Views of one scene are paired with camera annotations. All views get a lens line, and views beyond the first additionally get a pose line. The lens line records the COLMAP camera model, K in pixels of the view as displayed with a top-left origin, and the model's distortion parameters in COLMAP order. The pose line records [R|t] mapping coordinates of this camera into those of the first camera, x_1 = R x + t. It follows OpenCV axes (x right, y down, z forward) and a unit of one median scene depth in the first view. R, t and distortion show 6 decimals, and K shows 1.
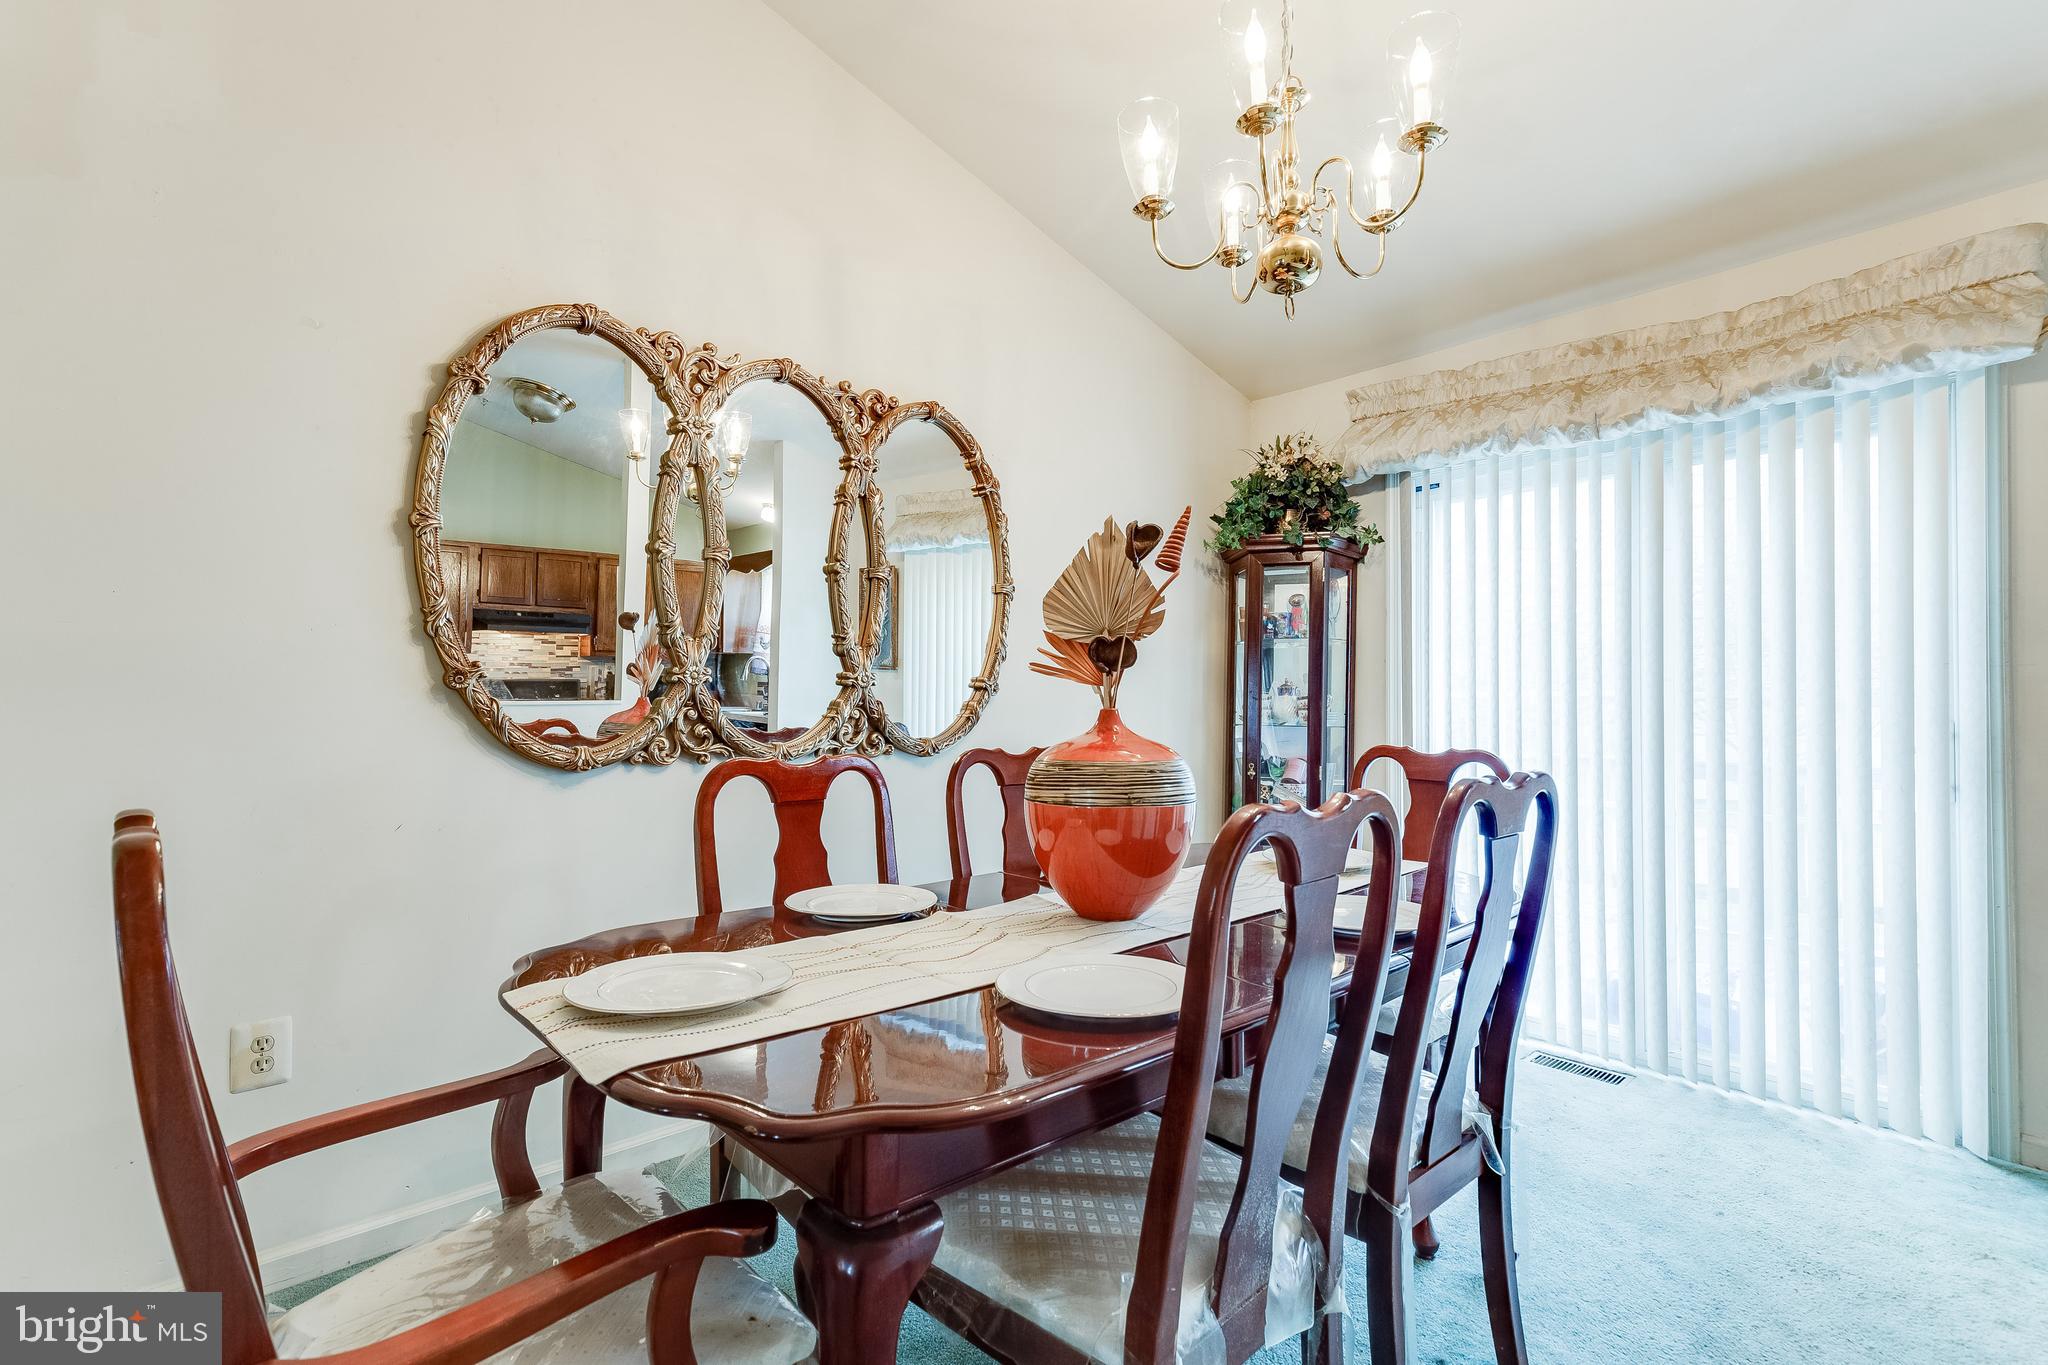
lens RADIAL K [[927.1, 0, 1019.7], [0, 927.1, 693.2], [0, 0, 1]] dist [0.004922, -0.001397]
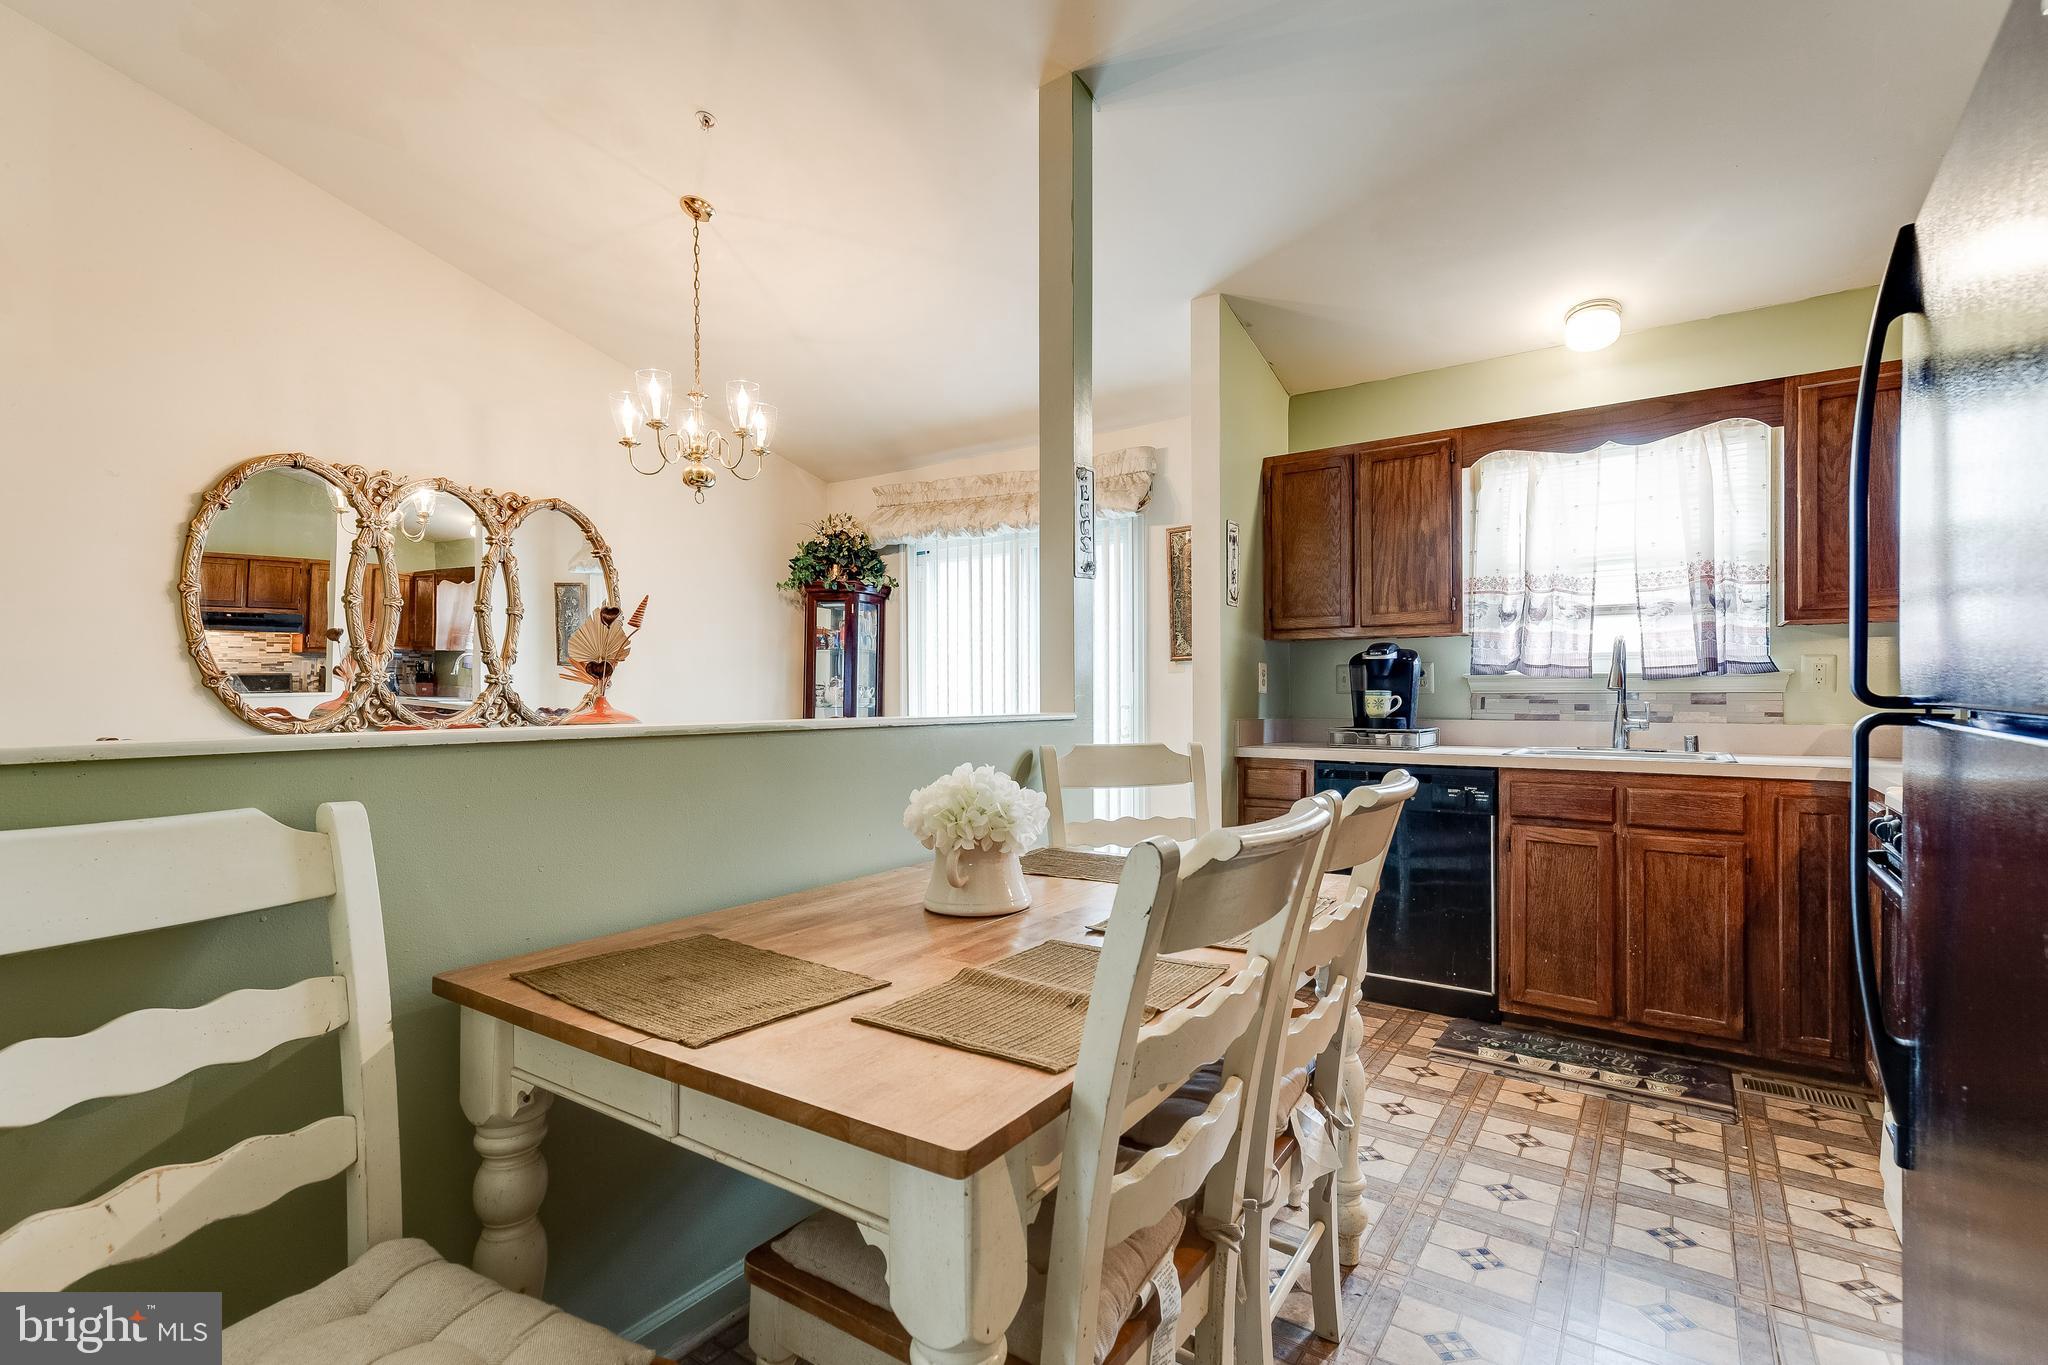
lens RADIAL K [[927.1, 0, 1024.3], [0, 927.1, 691.0], [0, 0, 1]] dist [0.004922, -0.001397]
pose [[0.974418, -0.005051, 0.224685, 0.335604], [0.002728, 0.999940, 0.010650, -0.008953], [-0.224725, -0.009765, 0.974373, -0.725029]]
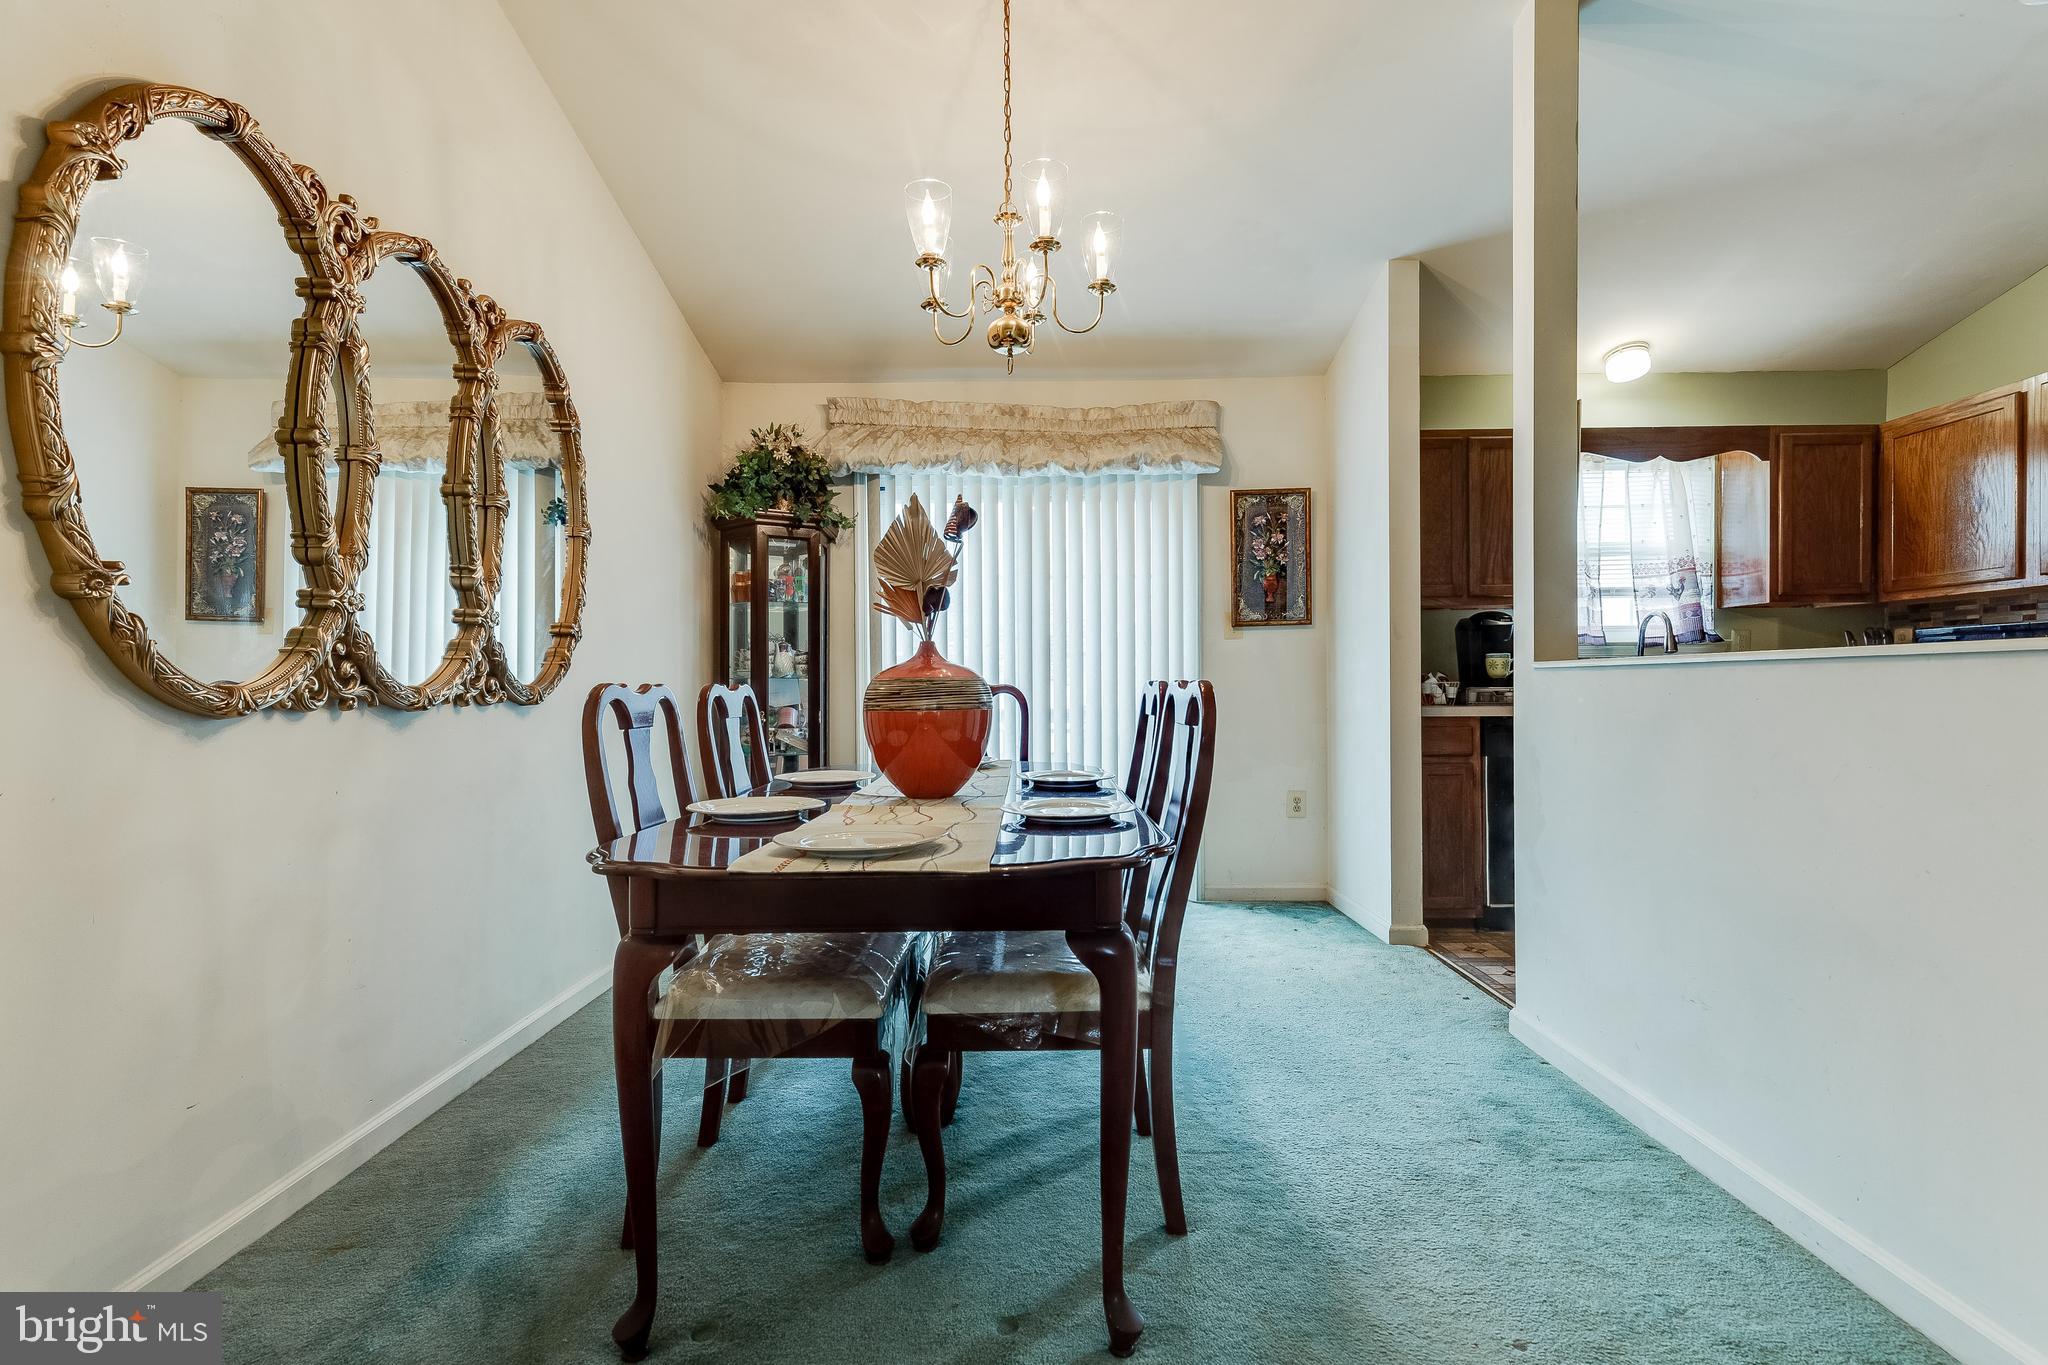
lens RADIAL K [[927.1, 0, 1020.5], [0, 927.1, 693.2], [0, 0, 1]] dist [0.004922, -0.001397]
pose [[0.680504, -0.015249, 0.732586, -0.478913], [-0.001606, 0.999750, 0.022302, 0.037303], [-0.732743, -0.016353, 0.680309, 0.001621]]
